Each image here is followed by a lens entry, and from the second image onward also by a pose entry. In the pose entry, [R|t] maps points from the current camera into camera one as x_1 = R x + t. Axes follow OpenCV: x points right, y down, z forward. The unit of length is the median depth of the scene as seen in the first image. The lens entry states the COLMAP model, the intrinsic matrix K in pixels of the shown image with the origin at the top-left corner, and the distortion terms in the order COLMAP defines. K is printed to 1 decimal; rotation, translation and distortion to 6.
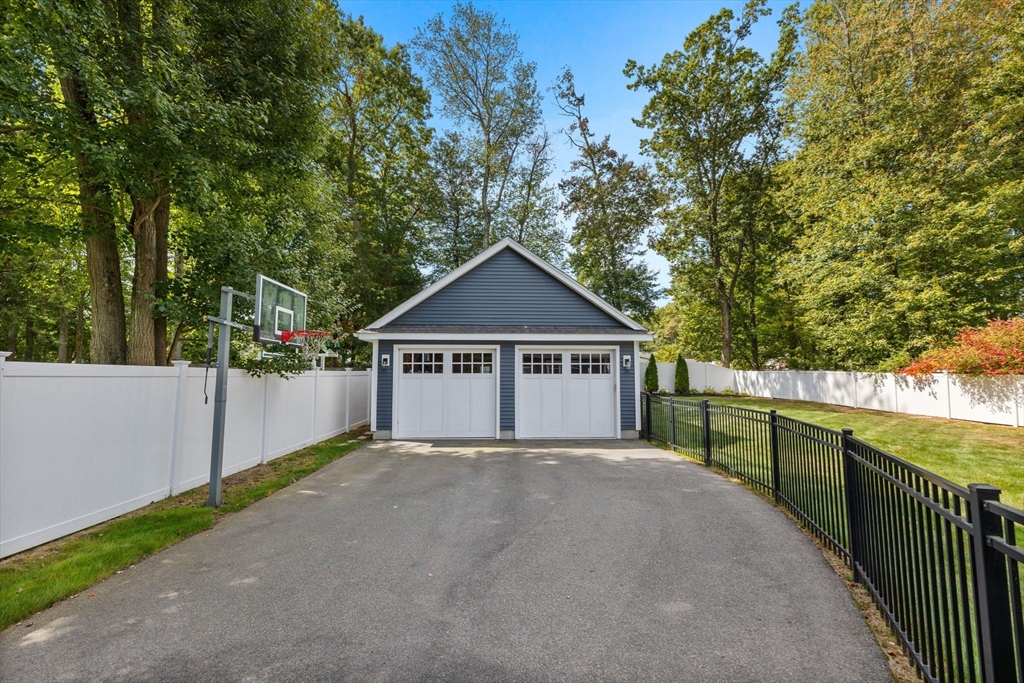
lens RADIAL K [[445.3, 0, 526.3], [0, 445.3, 345.1], [0, 0, 1]] dist [0.000064, -0.000089]
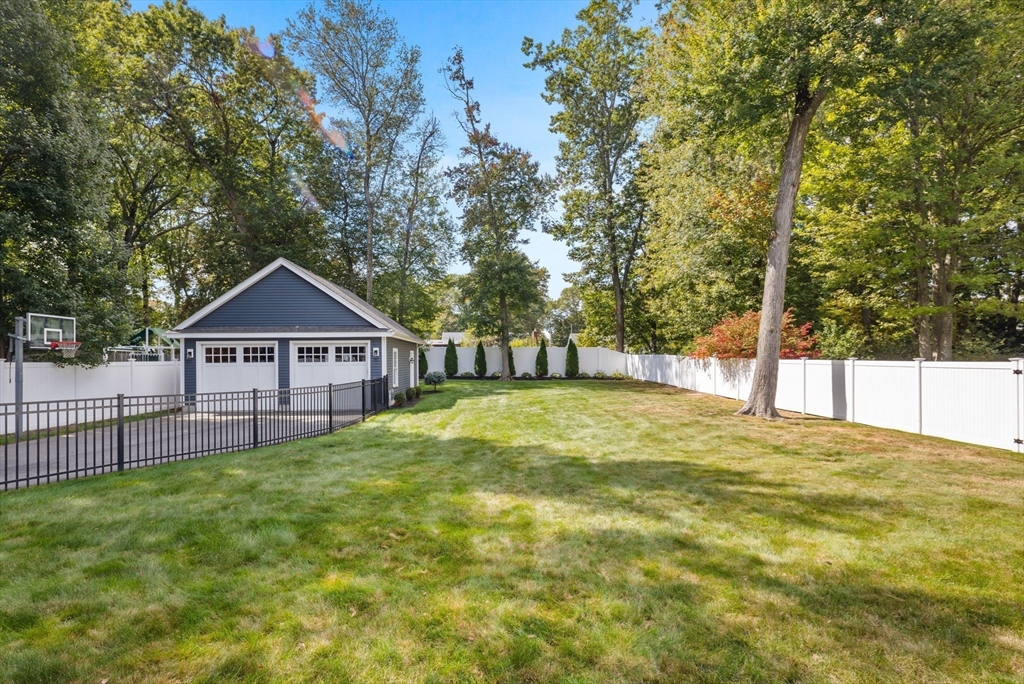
lens RADIAL K [[506.8, 0, 509.4], [0, 506.8, 359.2], [0, 0, 1]] dist [0.004133, 0.000904]
pose [[0.999900, -0.011087, 0.008745, 0.250453], [0.010506, 0.997903, 0.063874, -0.014152], [-0.009434, -0.063776, 0.997920, -0.211586]]
